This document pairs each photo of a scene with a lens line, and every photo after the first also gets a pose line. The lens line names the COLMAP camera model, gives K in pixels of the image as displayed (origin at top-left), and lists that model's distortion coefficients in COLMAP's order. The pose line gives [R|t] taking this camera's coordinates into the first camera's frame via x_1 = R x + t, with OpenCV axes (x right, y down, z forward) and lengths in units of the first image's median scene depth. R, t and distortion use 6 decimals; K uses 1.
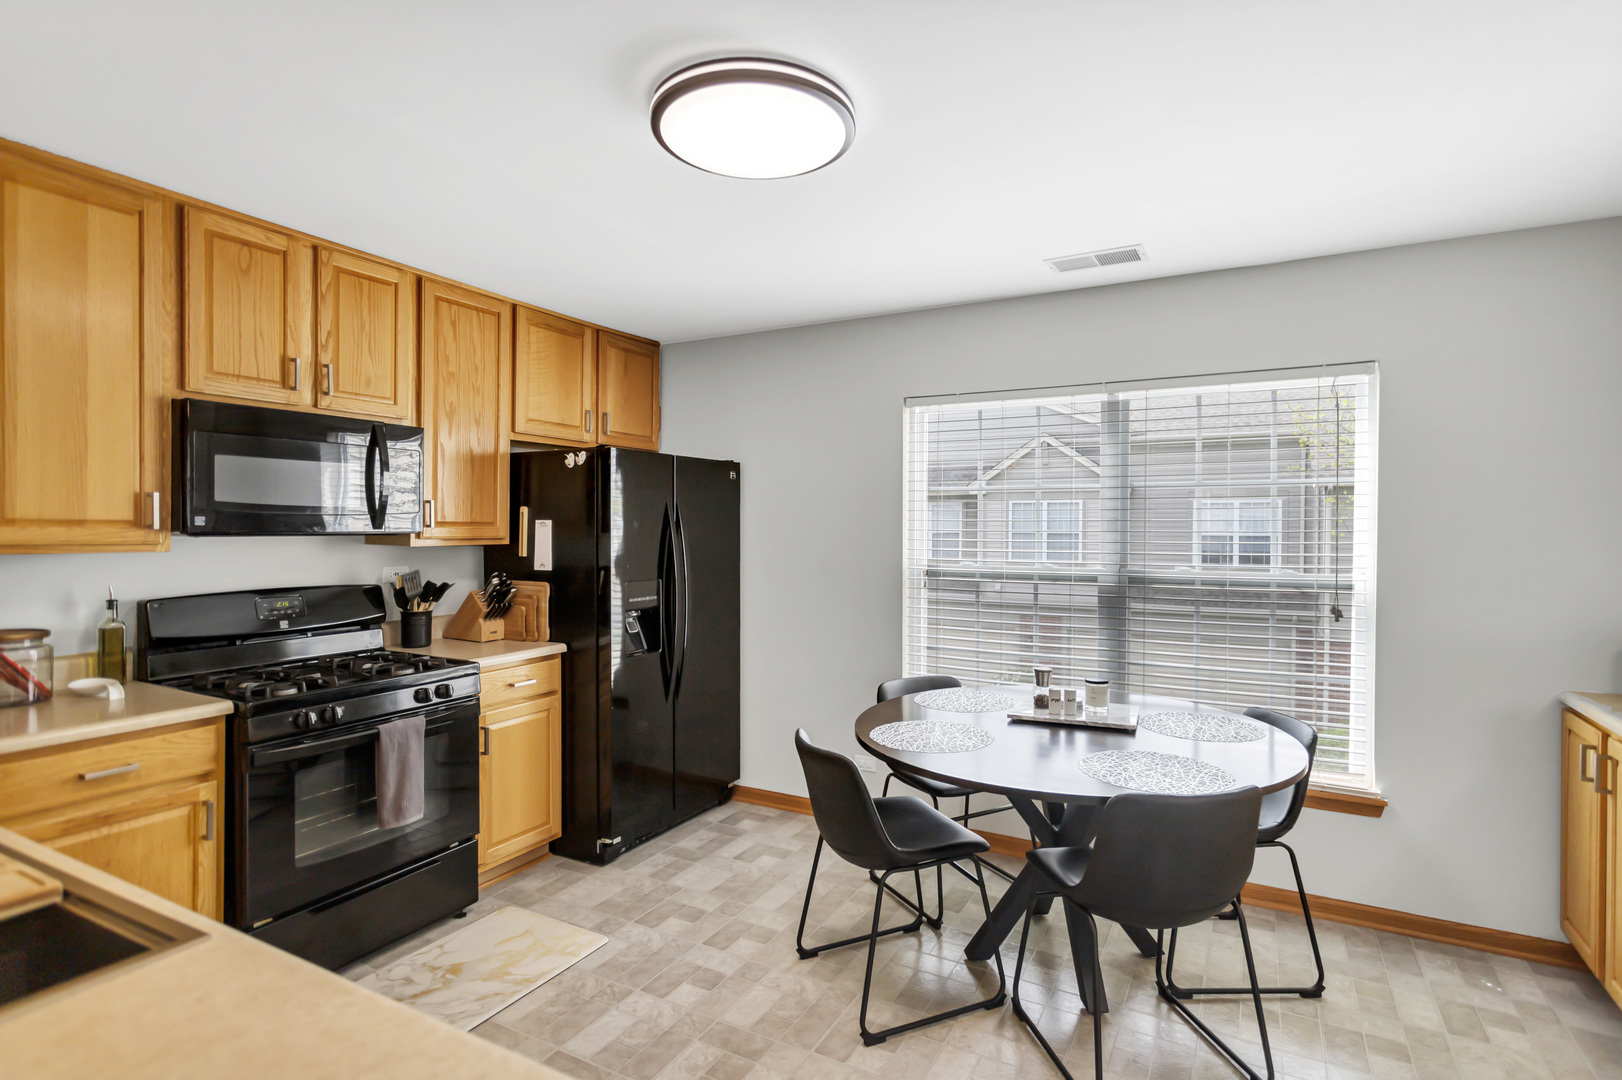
lens RADIAL K [[824.3, 0, 813.4], [0, 824.3, 540.9], [0, 0, 1]] dist [0.000677, -0.000219]
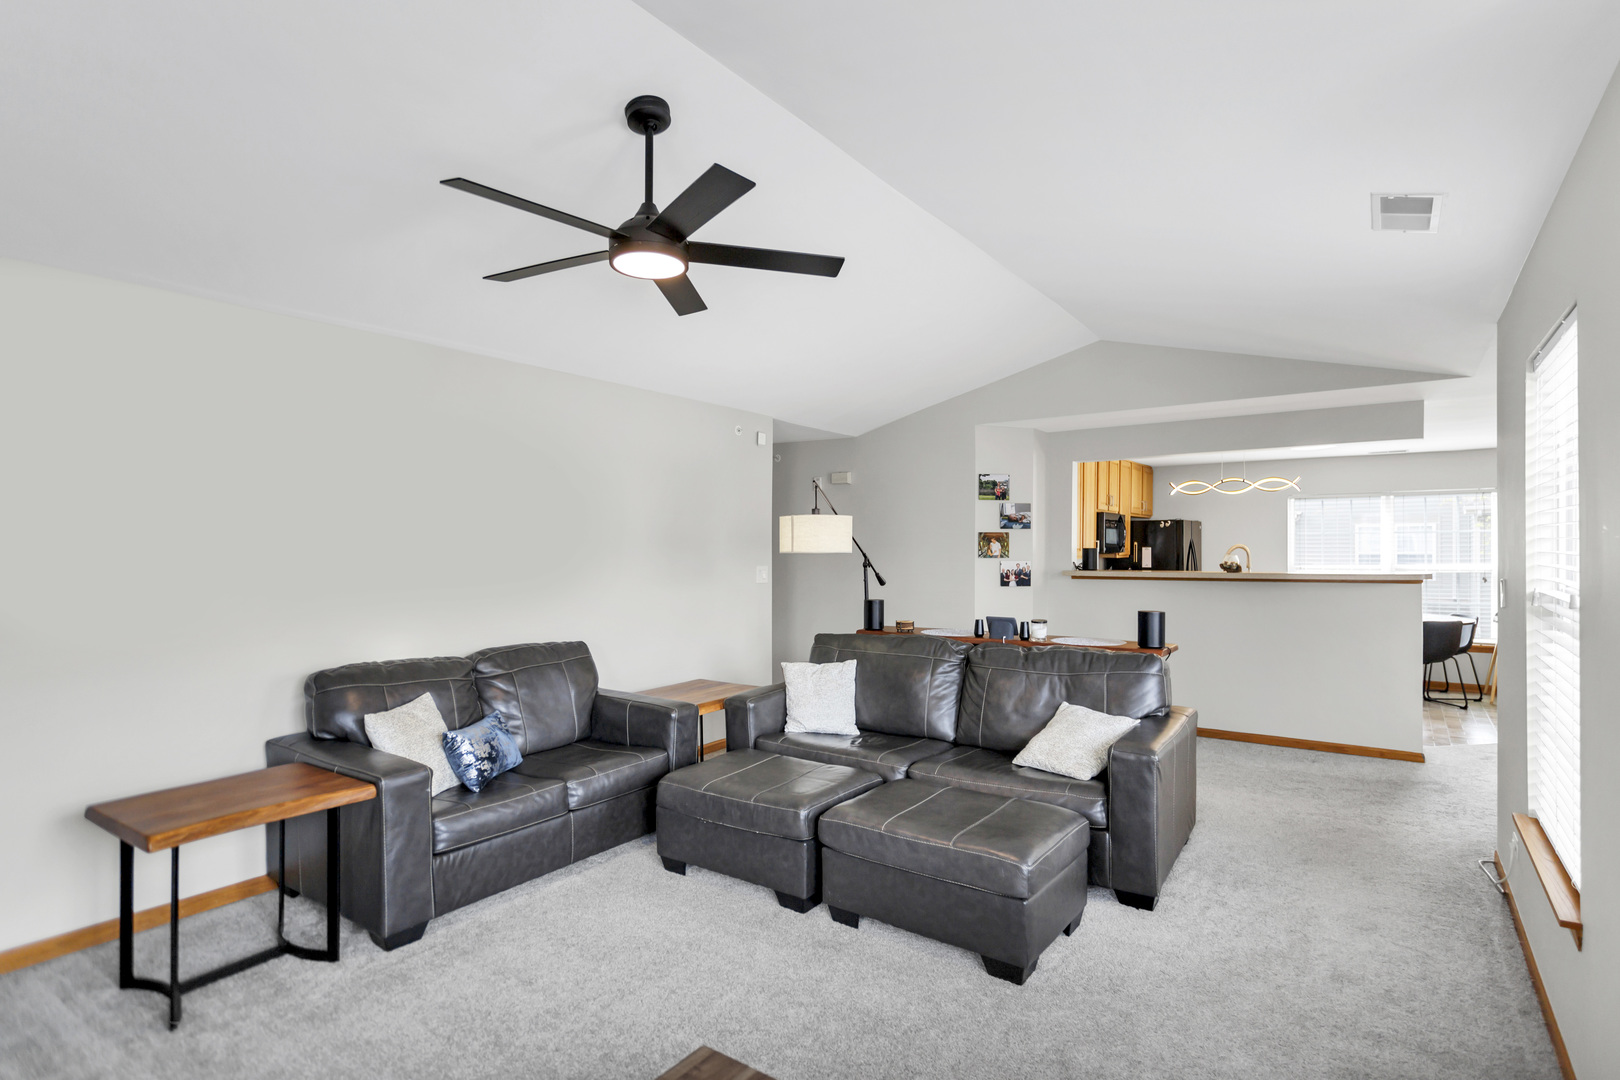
lens RADIAL K [[823.2, 0, 810.2], [0, 823.2, 543.8], [0, 0, 1]] dist [0.000677, -0.000219]
pose [[0.993916, -0.003177, -0.110092, -1.112434], [0.001693, 0.999906, -0.013576, -0.005048], [0.110125, 0.013307, 0.993829, -1.696310]]
